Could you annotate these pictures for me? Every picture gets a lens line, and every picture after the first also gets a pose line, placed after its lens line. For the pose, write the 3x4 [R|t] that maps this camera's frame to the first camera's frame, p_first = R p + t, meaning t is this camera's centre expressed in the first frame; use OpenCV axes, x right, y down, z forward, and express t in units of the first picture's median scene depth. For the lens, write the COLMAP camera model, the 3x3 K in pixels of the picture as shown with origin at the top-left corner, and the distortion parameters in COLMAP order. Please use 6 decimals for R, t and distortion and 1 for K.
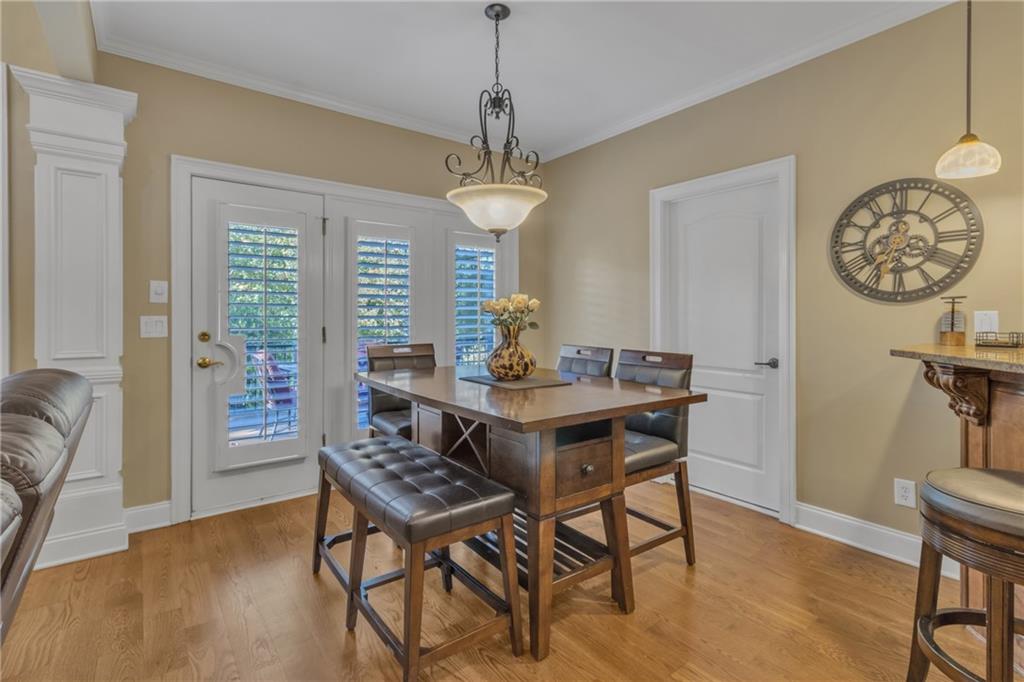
lens RADIAL K [[478.0, 0, 502.8], [0, 478.0, 318.1], [0, 0, 1]] dist [0.004345, 0.001293]
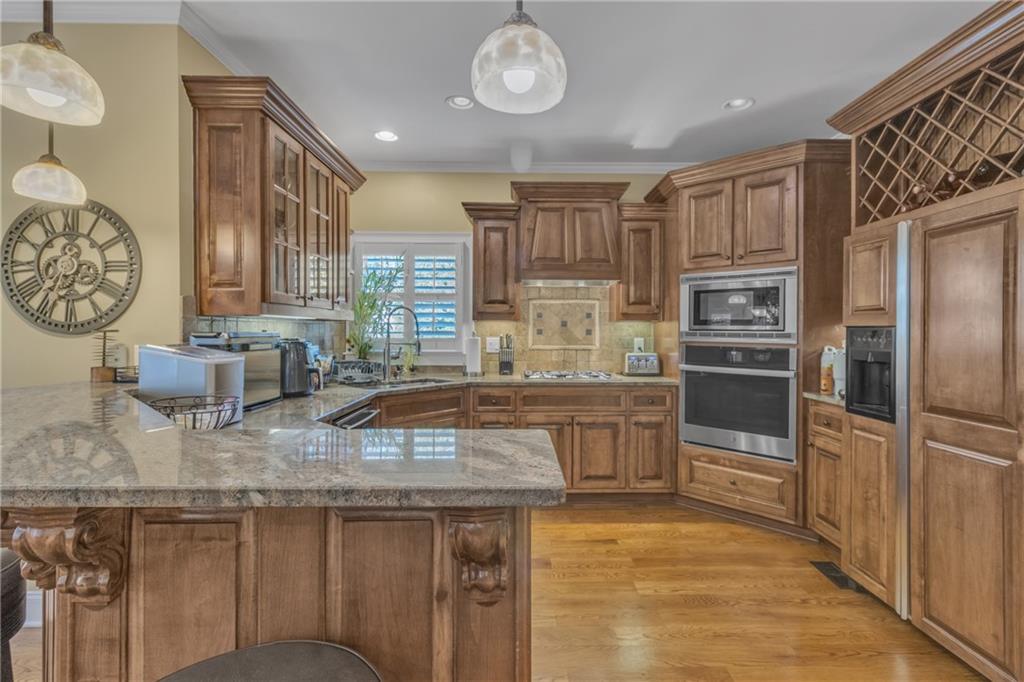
lens RADIAL K [[478.0, 0, 512.5], [0, 478.0, 332.6], [0, 0, 1]] dist [0.004345, 0.001293]
pose [[0.604090, -0.004996, 0.796900, 0.625006], [-0.001837, 0.999969, 0.007662, -0.045674], [-0.796914, -0.006092, 0.604062, -0.197251]]
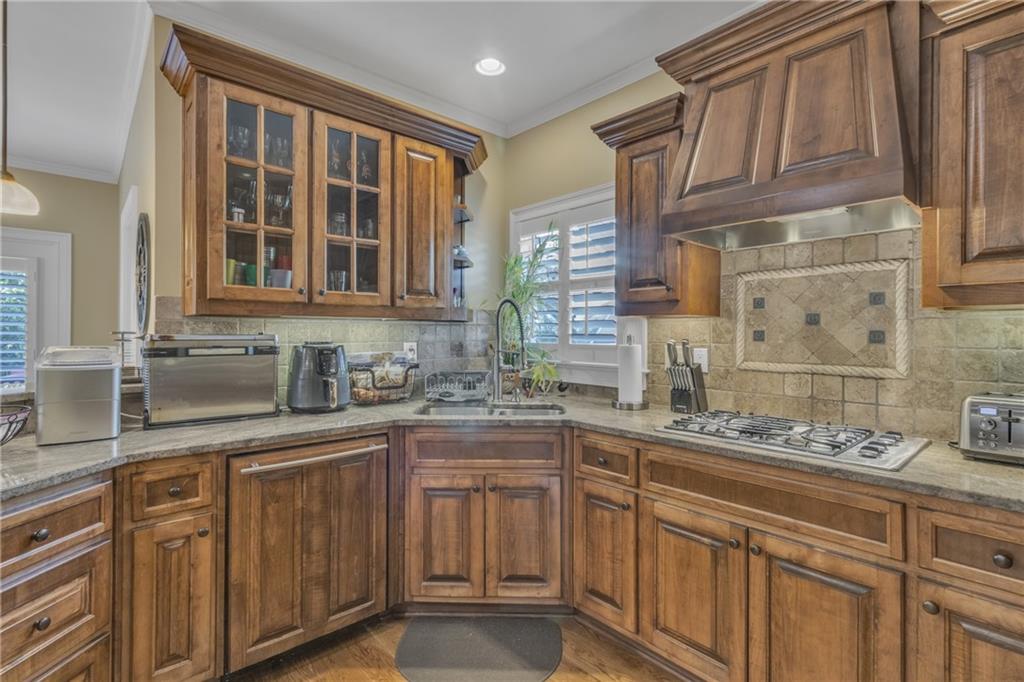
lens RADIAL K [[478.0, 0, 520.2], [0, 478.0, 332.4], [0, 0, 1]] dist [0.004345, 0.001293]
pose [[0.996016, -0.000051, 0.089174, 1.577155], [0.000109, 1.000000, -0.000640, -0.041084], [-0.089174, 0.000647, 0.996016, -0.065048]]
